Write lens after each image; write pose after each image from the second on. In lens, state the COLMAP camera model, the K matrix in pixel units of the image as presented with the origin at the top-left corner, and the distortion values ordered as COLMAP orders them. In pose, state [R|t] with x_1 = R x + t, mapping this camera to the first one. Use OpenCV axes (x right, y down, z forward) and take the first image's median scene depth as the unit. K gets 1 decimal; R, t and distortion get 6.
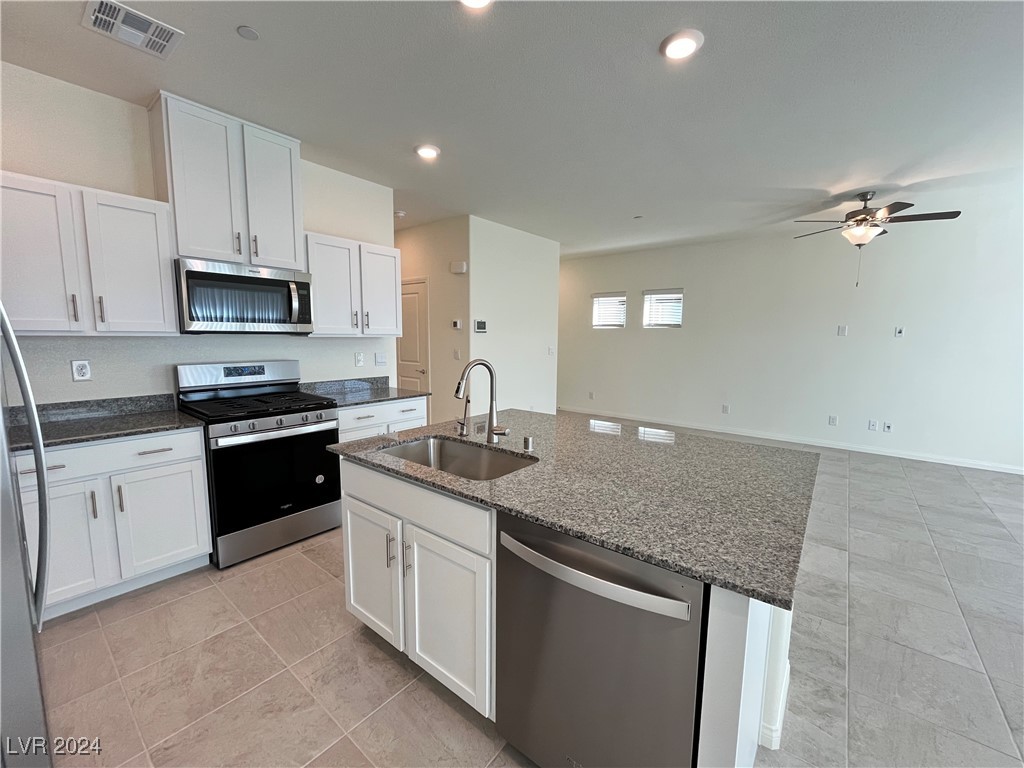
lens RADIAL K [[416.4, 0, 512.6], [0, 416.4, 384.4], [0, 0, 1]] dist [-0.002538, -0.000036]
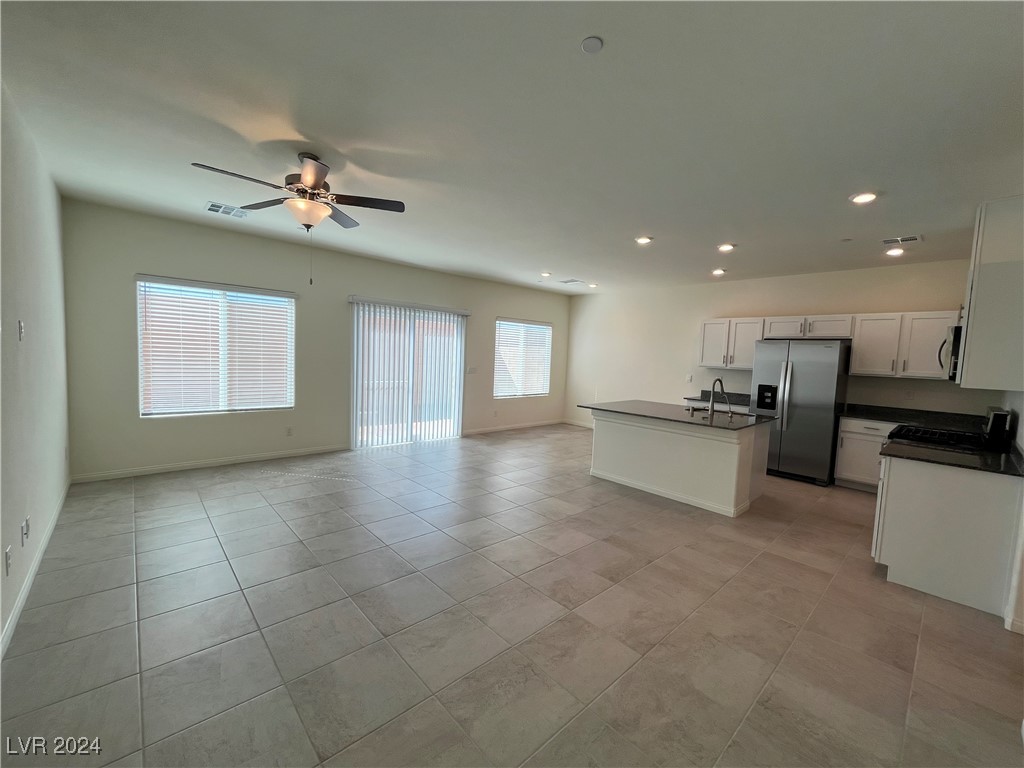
lens RADIAL K [[416.4, 0, 512.6], [0, 416.4, 384.4], [0, 0, 1]] dist [-0.002538, -0.000036]
pose [[-0.987356, -0.061712, 0.146011, 0.495409], [-0.033368, 0.981382, 0.189148, -0.296570], [-0.154965, 0.181884, -0.971032, 2.361109]]
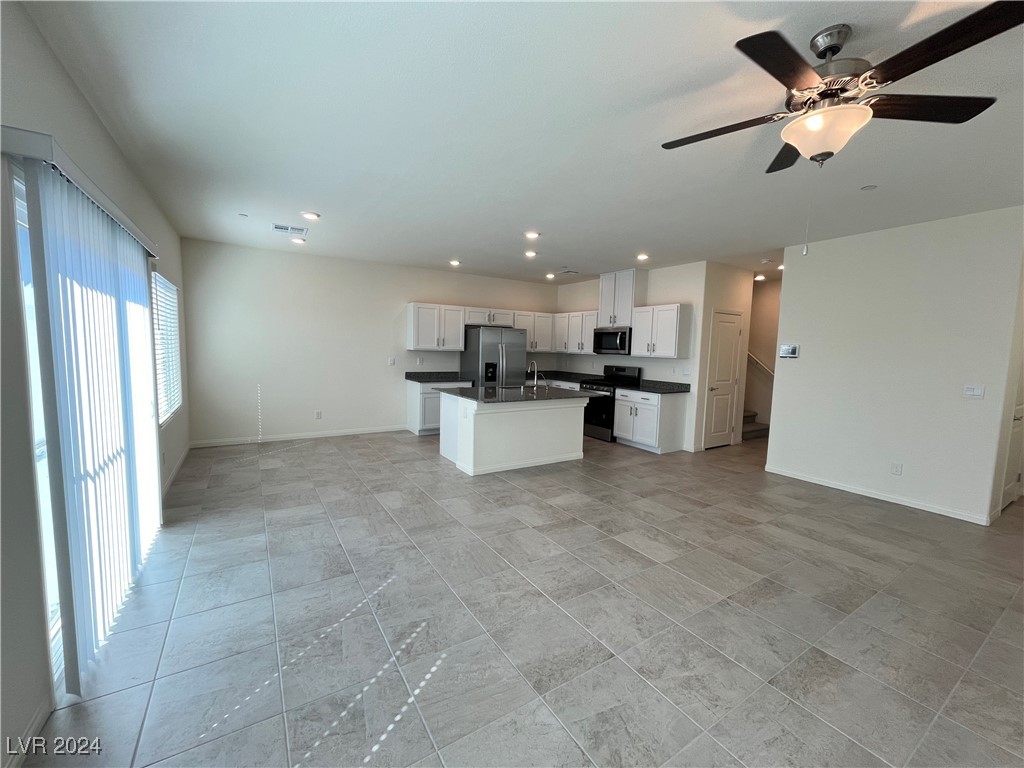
lens RADIAL K [[416.4, 0, 512.6], [0, 416.4, 384.4], [0, 0, 1]] dist [-0.002538, -0.000036]
pose [[-0.321487, 0.067137, -0.944531, 1.891065], [-0.139892, 0.983171, 0.117498, -0.149509], [0.936523, 0.169907, -0.306685, 1.208133]]
